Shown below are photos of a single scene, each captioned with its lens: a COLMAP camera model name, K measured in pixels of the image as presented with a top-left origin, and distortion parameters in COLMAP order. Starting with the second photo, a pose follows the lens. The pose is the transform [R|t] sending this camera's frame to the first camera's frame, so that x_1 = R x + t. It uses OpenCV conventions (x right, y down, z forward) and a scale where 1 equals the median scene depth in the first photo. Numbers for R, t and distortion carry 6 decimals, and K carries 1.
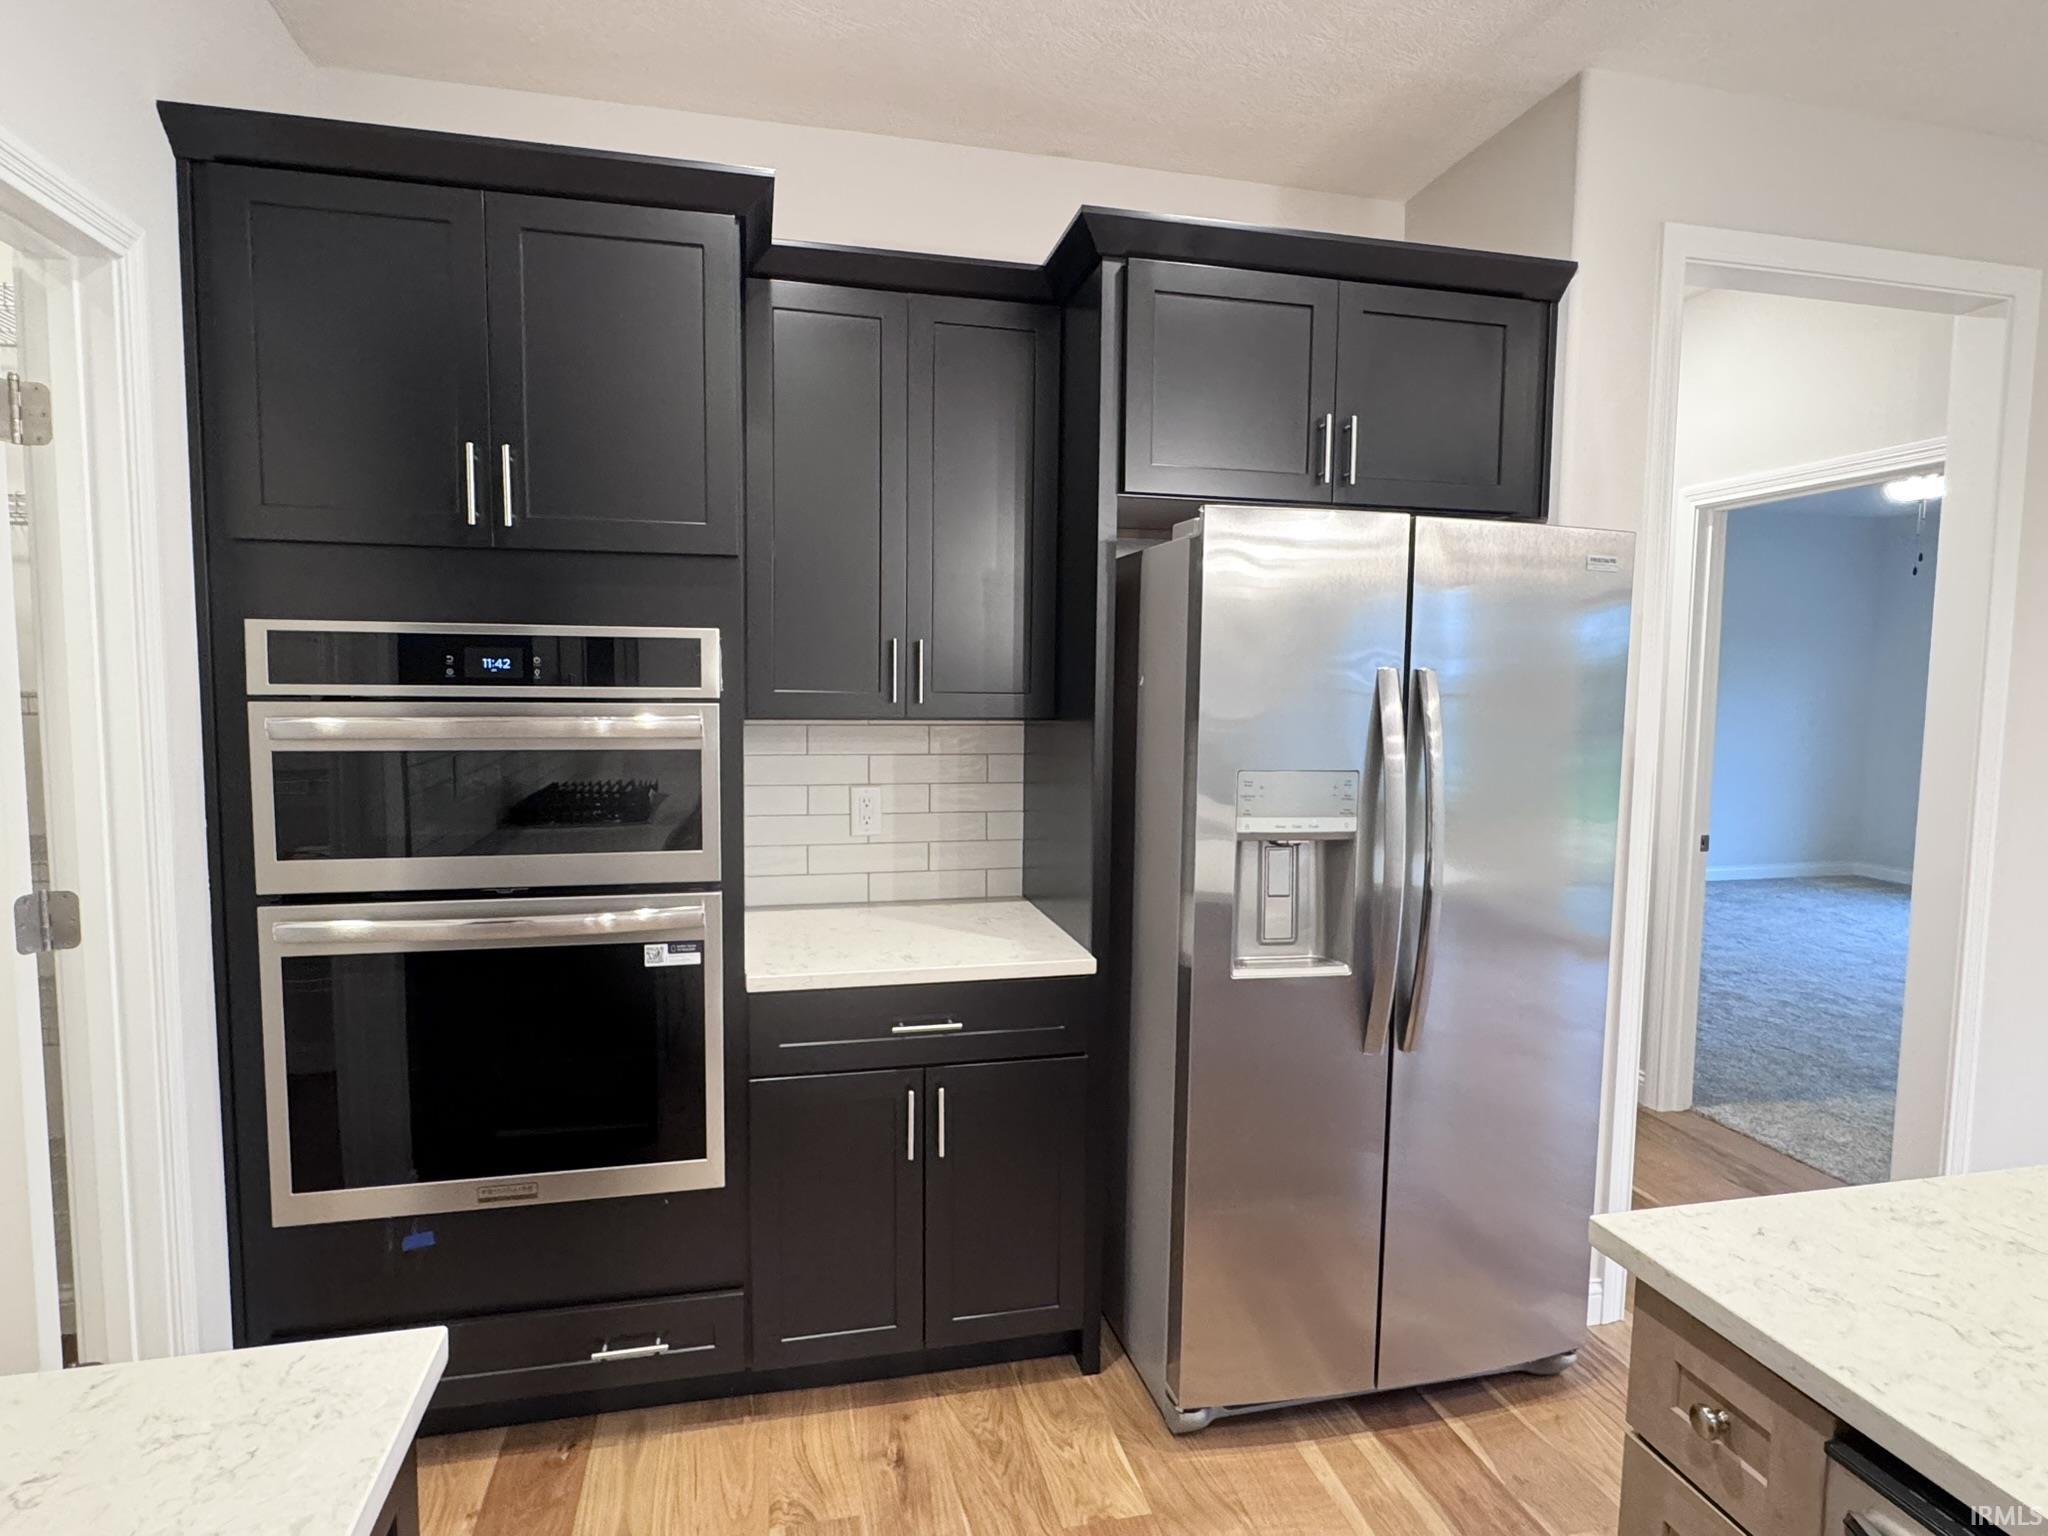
lens RADIAL K [[1085.9, 0, 998.5], [0, 1085.9, 773.4], [0, 0, 1]] dist [-0.003137, 0.001059]
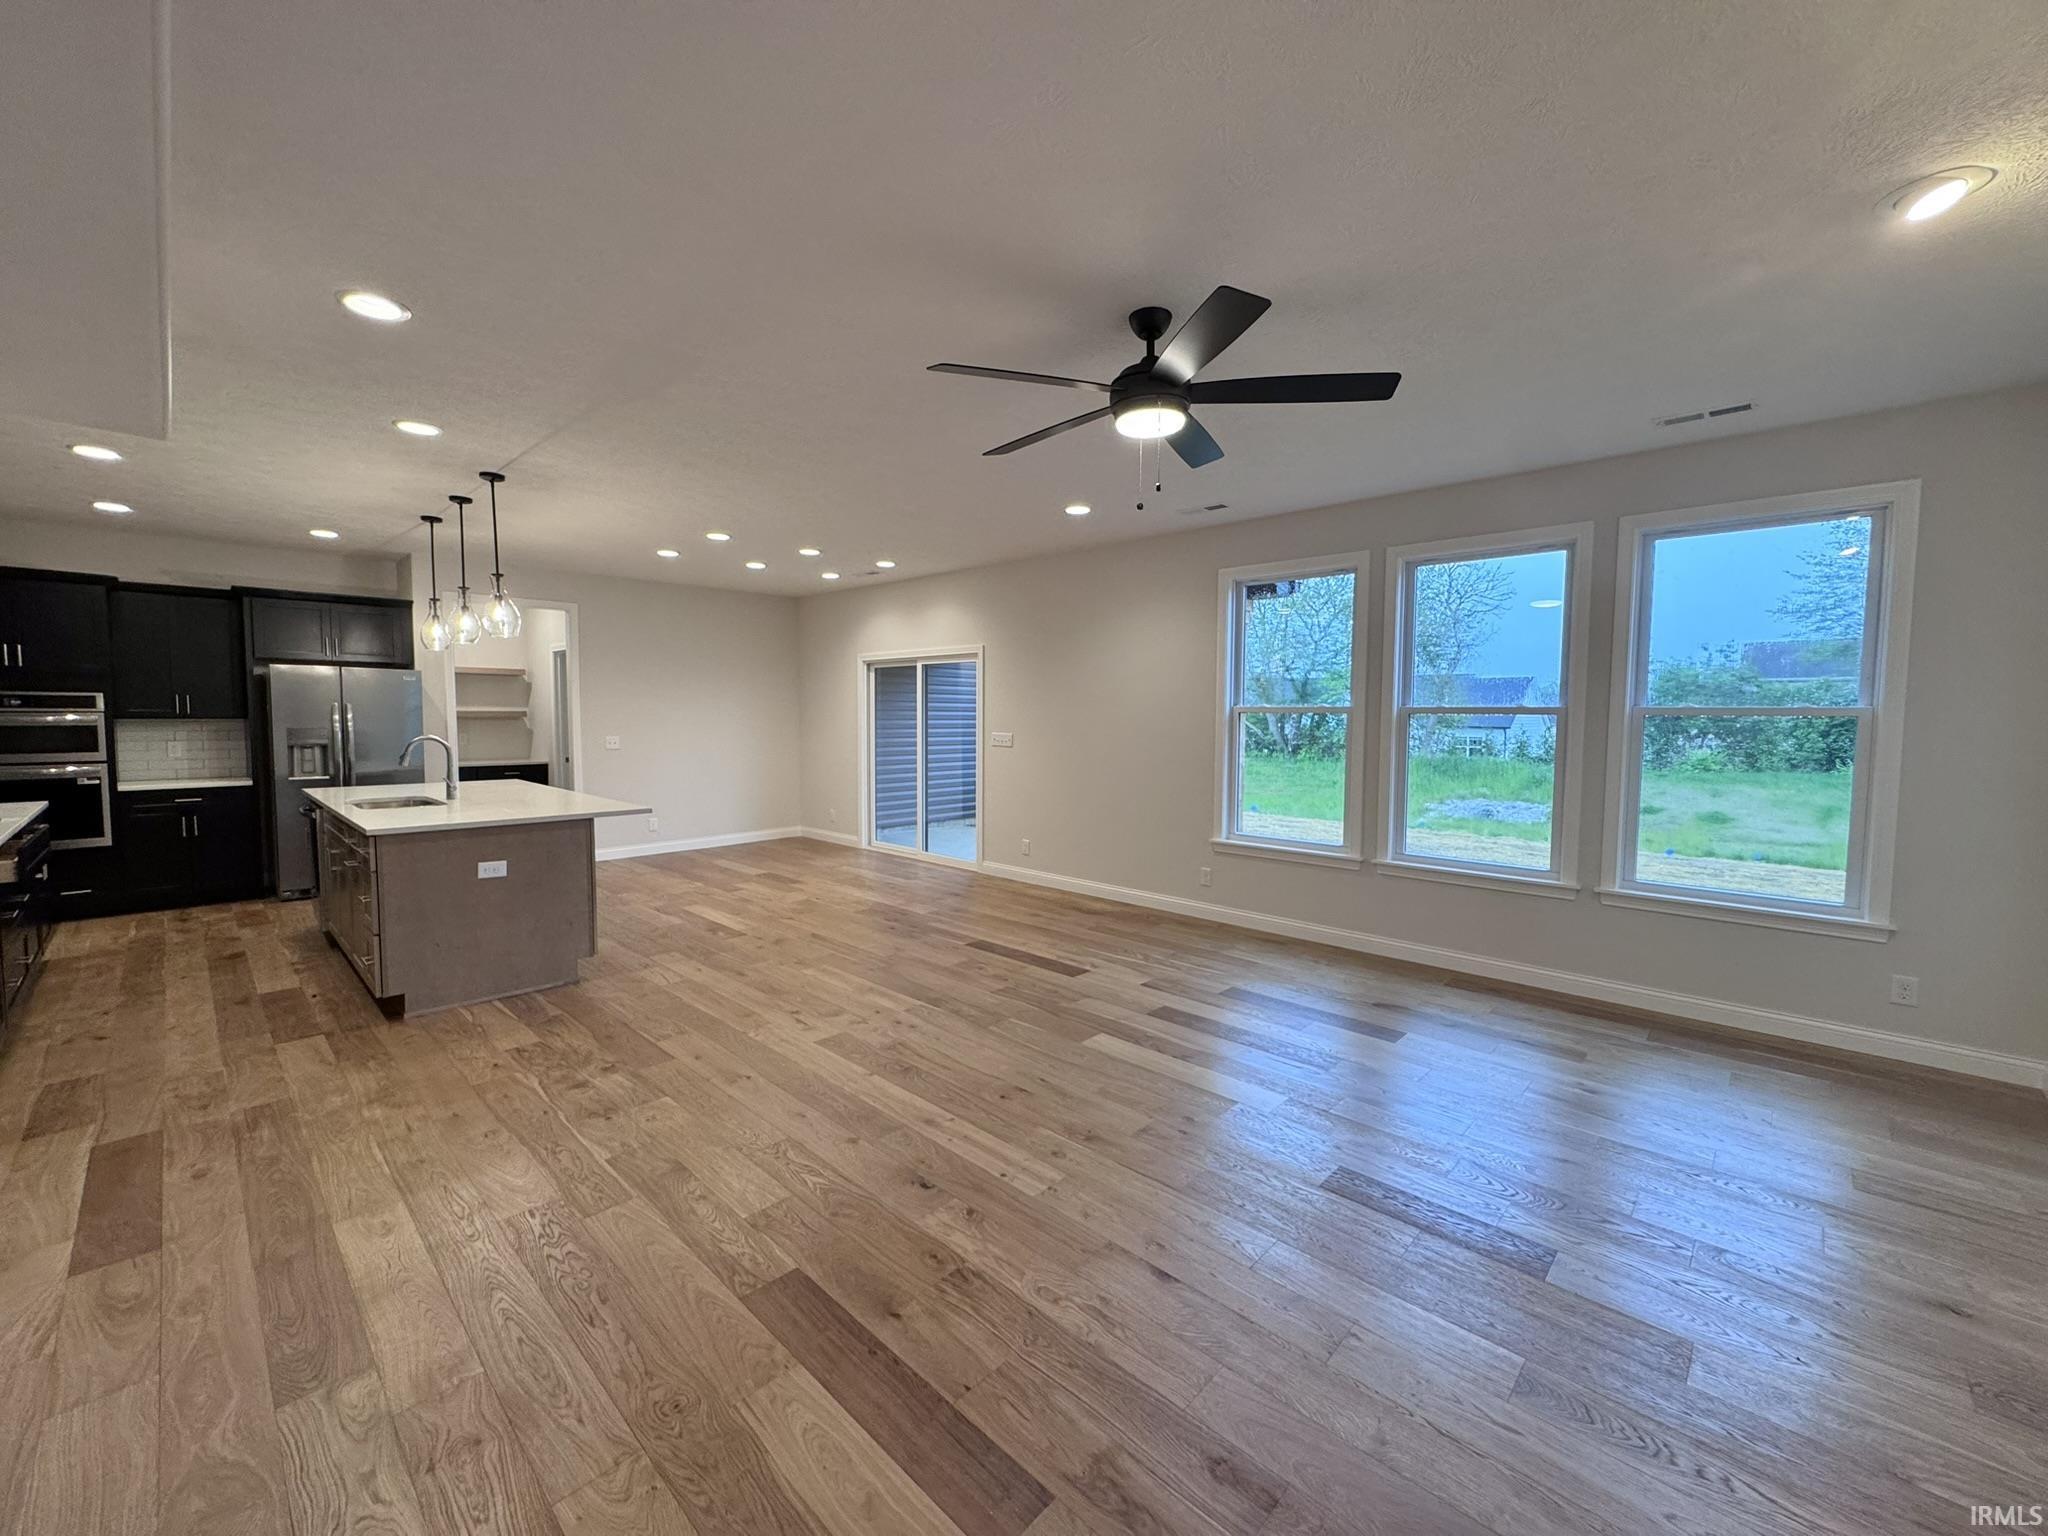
lens RADIAL K [[816.3, 0, 1018.9], [0, 816.3, 770.4], [0, 0, 1]] dist [-0.004125, 0.000741]
pose [[0.833923, -0.041095, 0.550348, 0.819353], [0.047787, 0.998855, 0.002176, 0.276407], [-0.549808, 0.024485, 0.834932, -3.055063]]
